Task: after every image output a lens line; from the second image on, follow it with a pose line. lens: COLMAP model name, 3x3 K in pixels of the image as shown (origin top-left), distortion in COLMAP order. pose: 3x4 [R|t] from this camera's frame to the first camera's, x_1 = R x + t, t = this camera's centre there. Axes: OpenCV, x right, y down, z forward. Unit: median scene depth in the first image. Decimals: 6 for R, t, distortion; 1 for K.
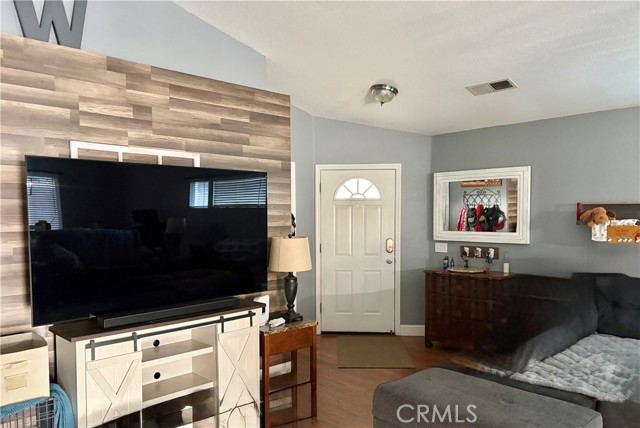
lens RADIAL K [[482.7, 0, 329.2], [0, 482.7, 245.3], [0, 0, 1]] dist [0.012584, -0.006804]
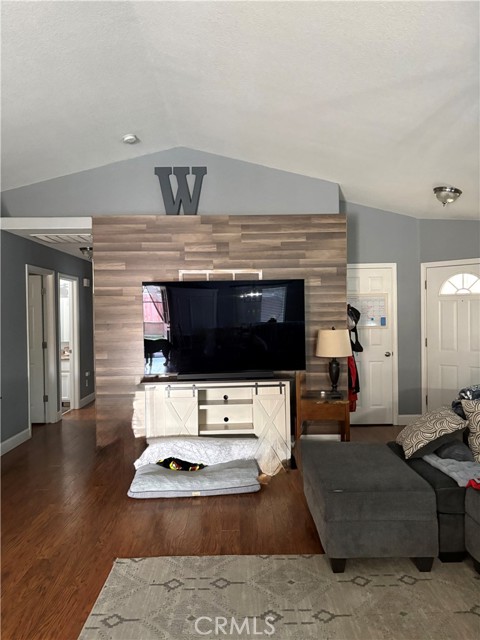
lens RADIAL K [[489.3, 0, 240.3], [0, 489.3, 326.0], [0, 0, 1]] dist [0.045416, -0.031240]
pose [[0.734698, 0.010211, -0.678317, 0.725423], [-0.031590, 0.999317, -0.019173, 0.006768], [0.677658, 0.035515, 0.734519, -0.102434]]
